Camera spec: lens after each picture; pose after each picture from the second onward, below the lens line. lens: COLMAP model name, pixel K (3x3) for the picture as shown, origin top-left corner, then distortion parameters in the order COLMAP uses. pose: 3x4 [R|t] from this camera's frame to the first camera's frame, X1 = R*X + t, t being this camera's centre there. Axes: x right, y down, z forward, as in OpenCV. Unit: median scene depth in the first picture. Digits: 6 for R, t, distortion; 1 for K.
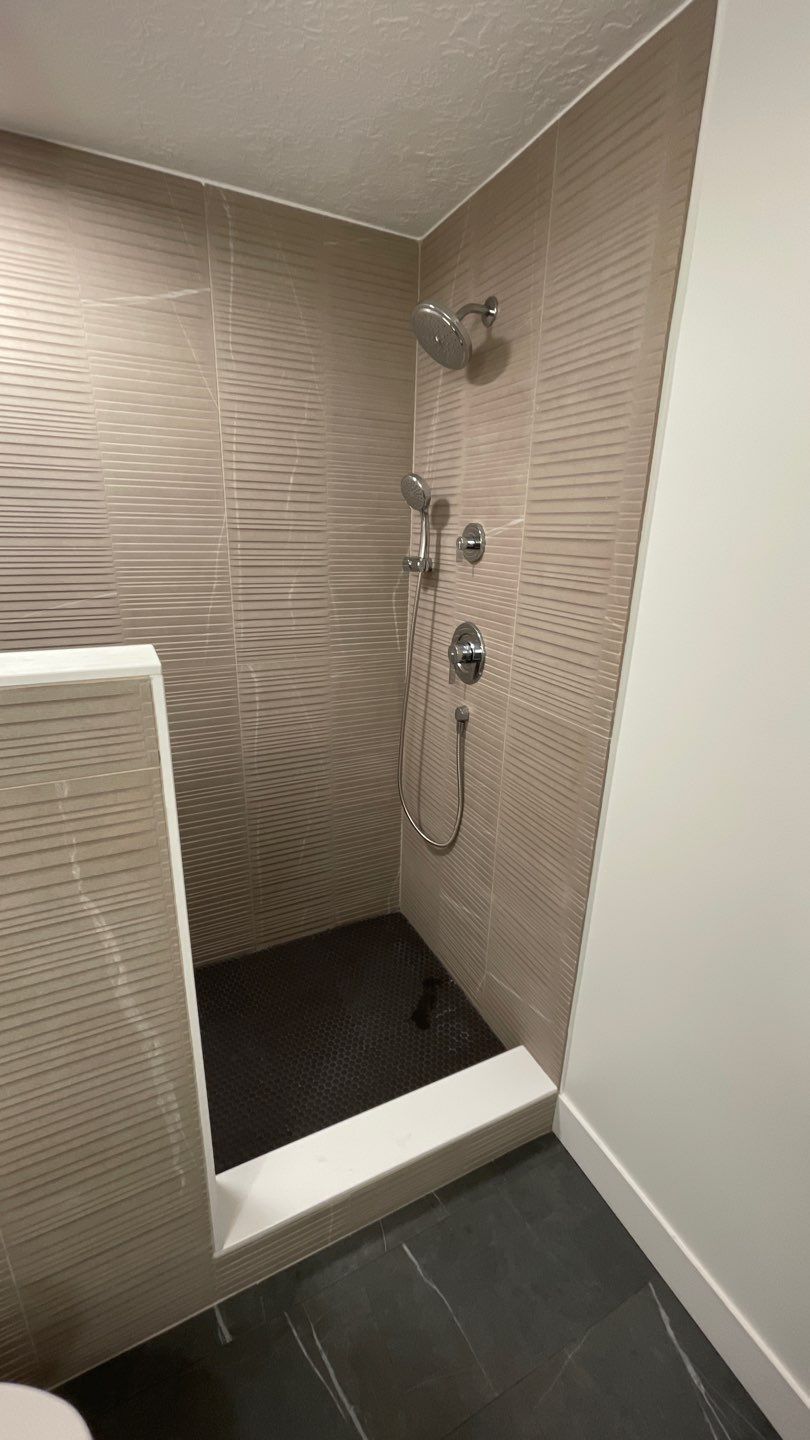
lens RADIAL K [[578.5, 0, 405.0], [0, 578.5, 720.0], [0, 0, 1]] dist [-0.010467, -0.000003]
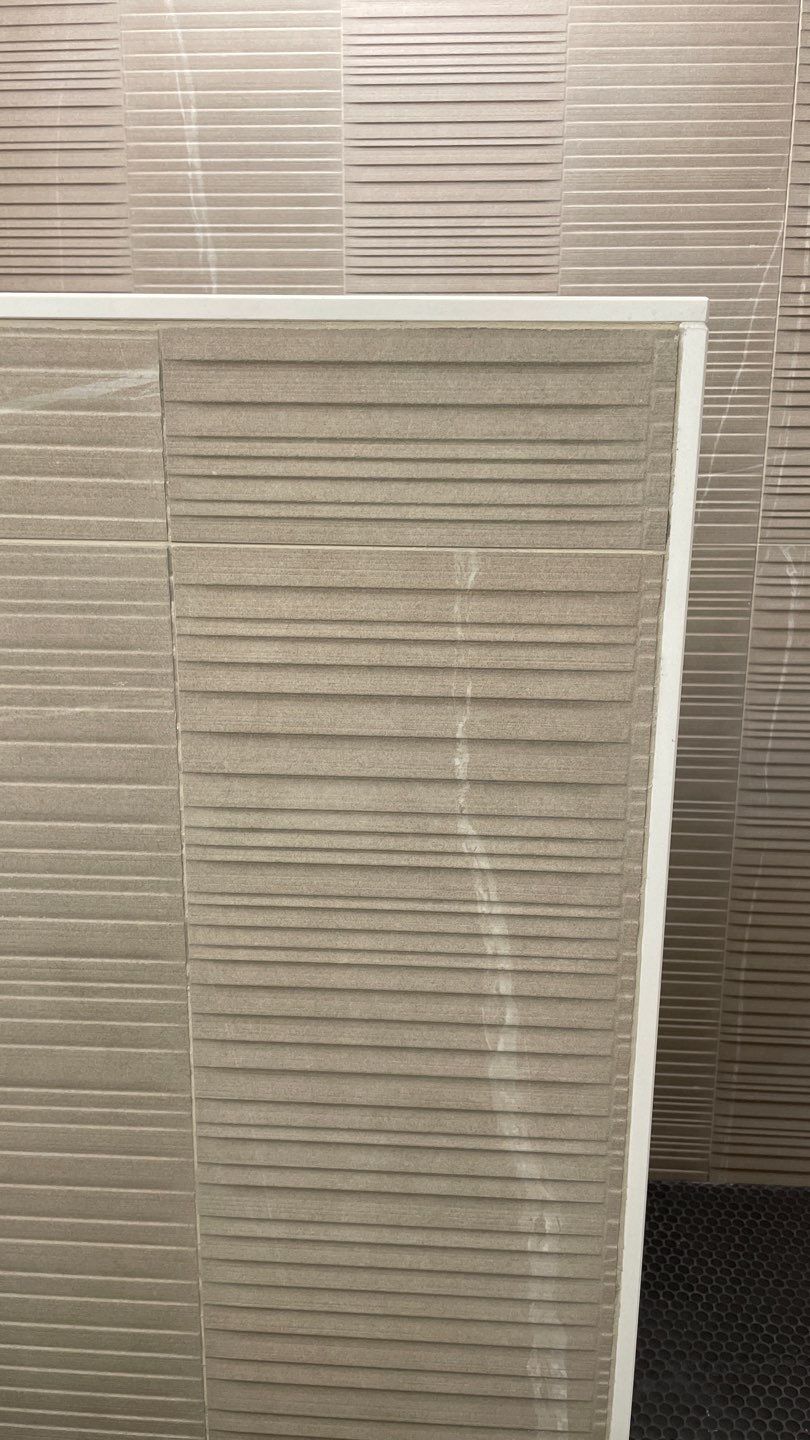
lens RADIAL K [[1091.0, 0, 410.4], [0, 1091.0, 714.7], [0, 0, 1]] dist [0.074614, -0.114838]
pose [[0.863878, 0.100058, -0.493662, -0.091987], [-0.142152, 0.988662, -0.048370, 0.147903], [0.483226, 0.111961, 0.868308, 0.108716]]
